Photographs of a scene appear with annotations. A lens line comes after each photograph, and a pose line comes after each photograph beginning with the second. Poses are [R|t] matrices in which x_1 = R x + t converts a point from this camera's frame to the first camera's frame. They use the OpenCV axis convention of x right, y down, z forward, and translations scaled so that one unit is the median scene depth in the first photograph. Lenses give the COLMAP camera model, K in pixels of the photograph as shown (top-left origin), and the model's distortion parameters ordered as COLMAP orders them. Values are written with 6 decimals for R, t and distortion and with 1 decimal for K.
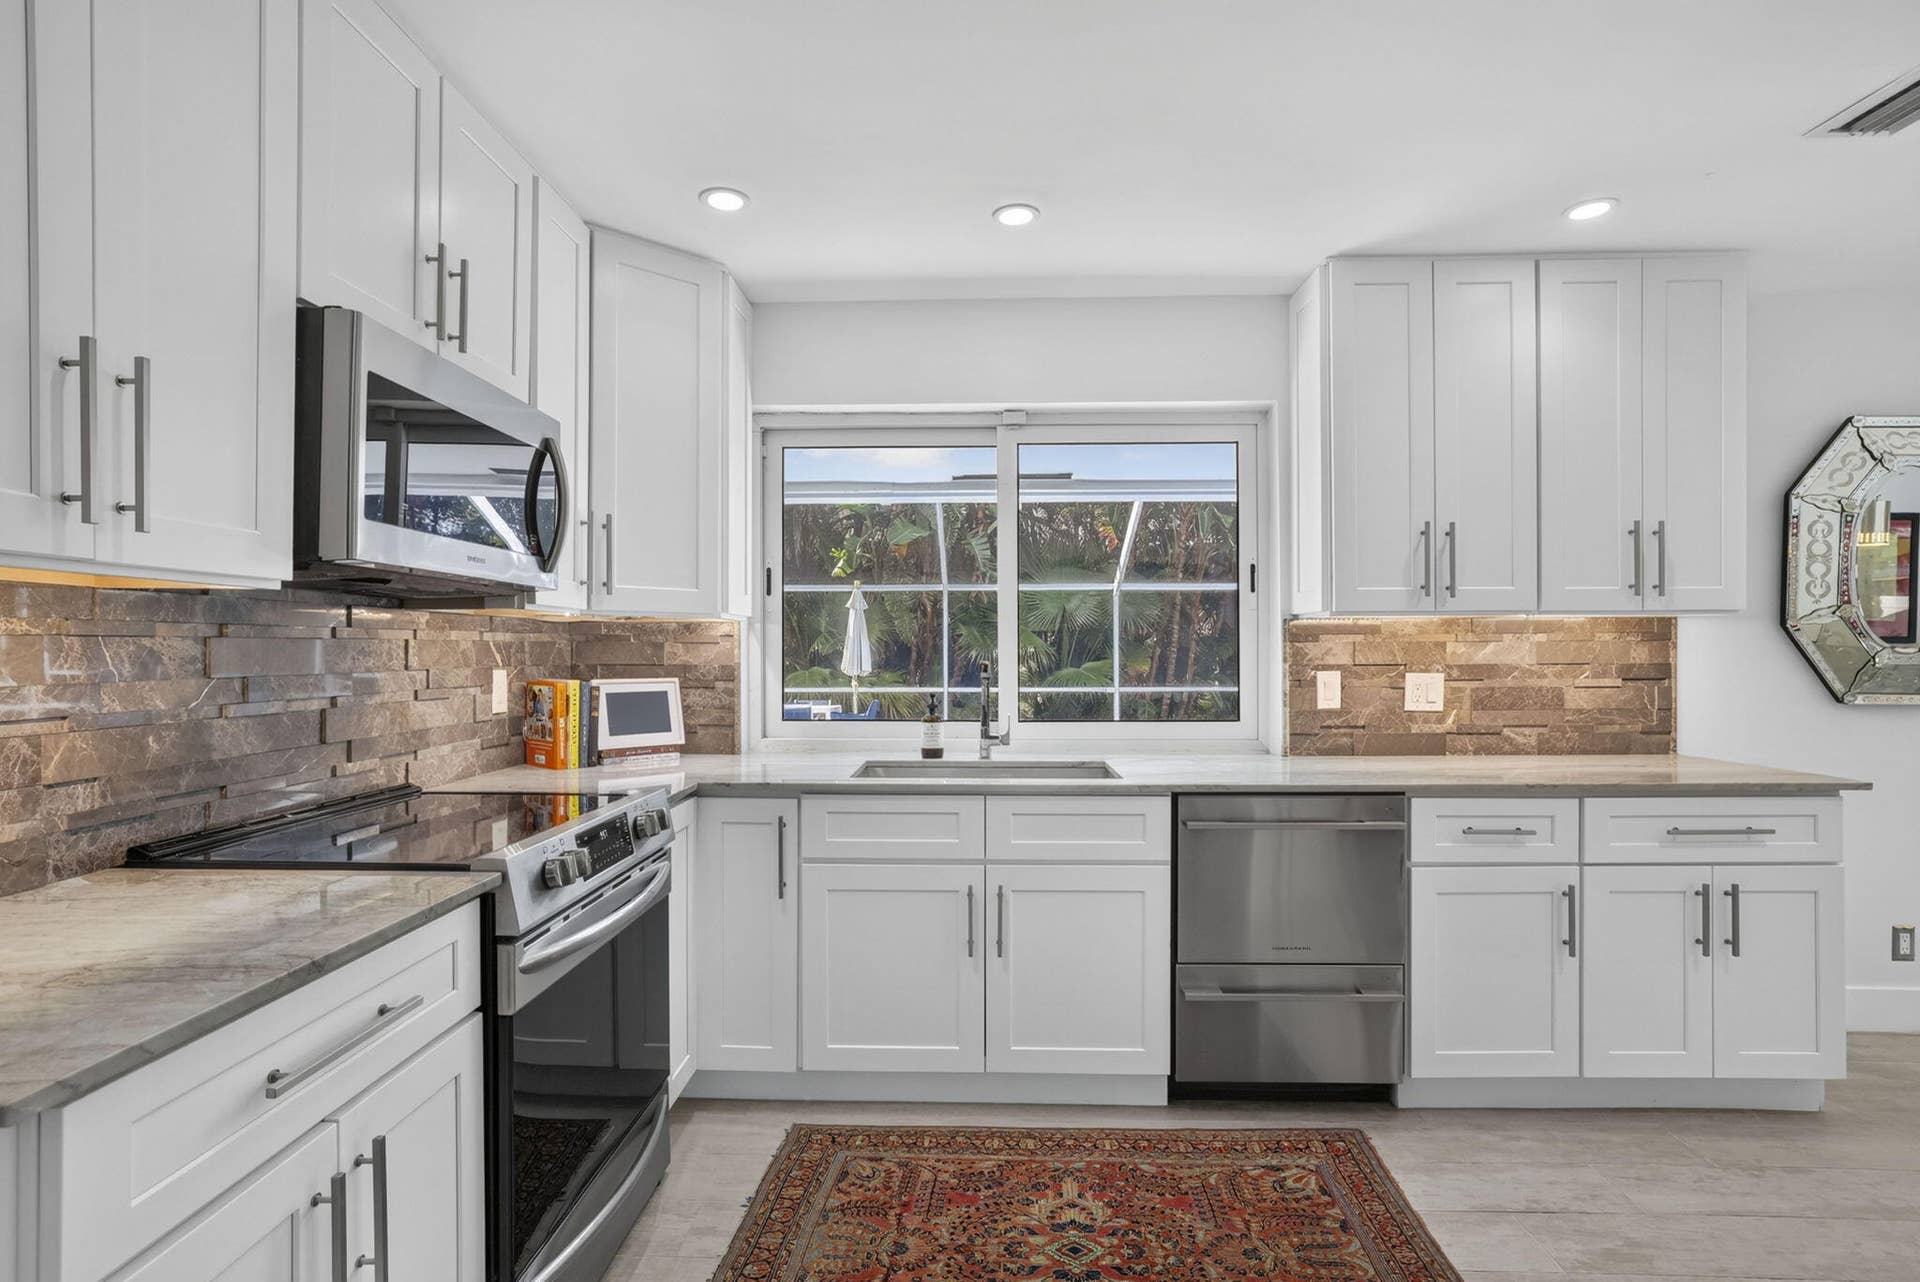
lens RADIAL K [[900.4, 0, 971.4], [0, 900.4, 650.7], [0, 0, 1]] dist [-0.024358, 0.005779]
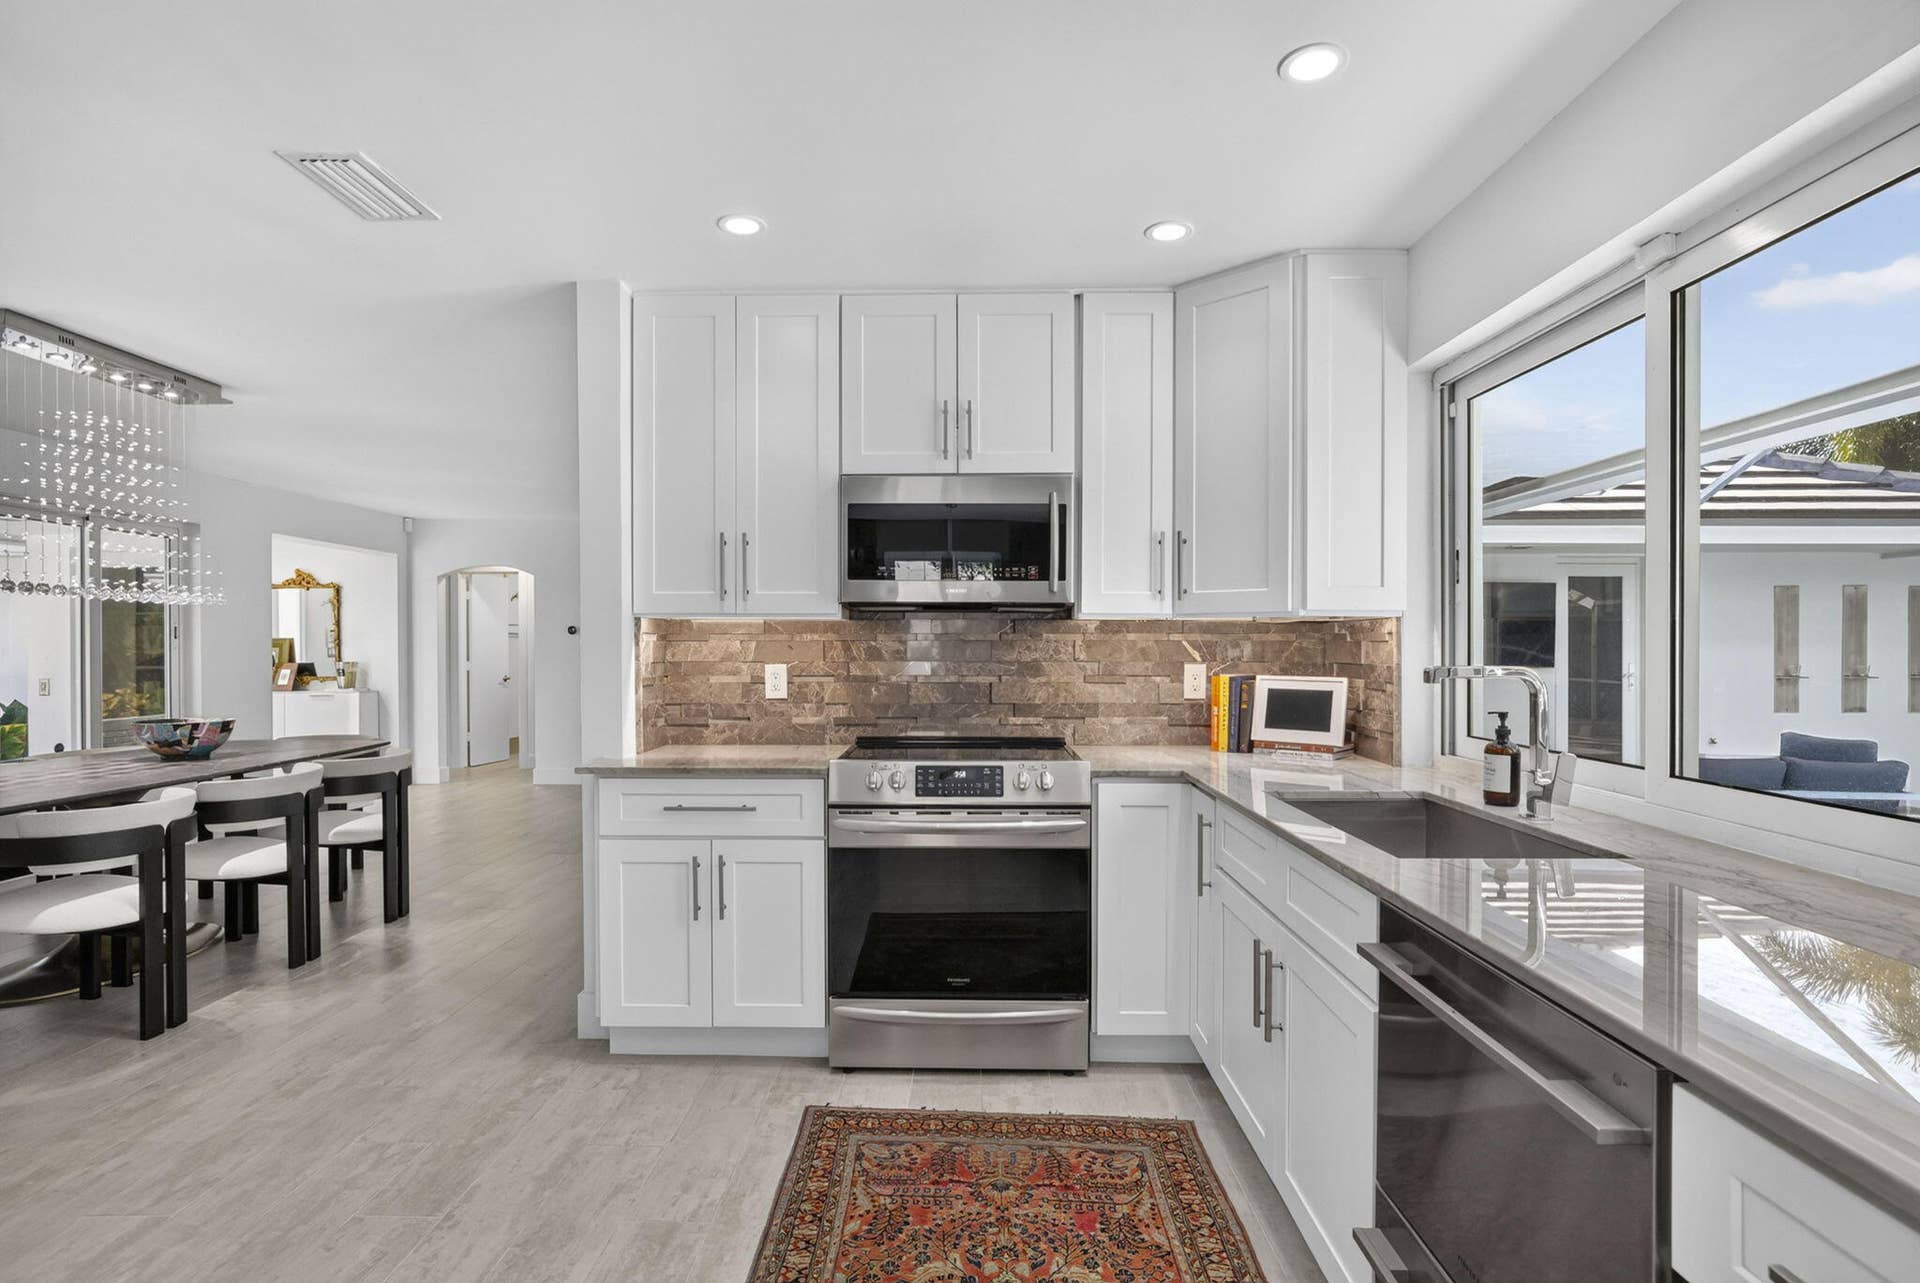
lens RADIAL K [[900.4, 0, 942.2], [0, 900.4, 651.7], [0, 0, 1]] dist [-0.024358, 0.005779]
pose [[0.055784, 0.008005, -0.998411, 0.742128], [-0.005234, 0.999956, 0.007725, -0.003924], [0.998429, 0.004794, 0.055823, 0.626773]]
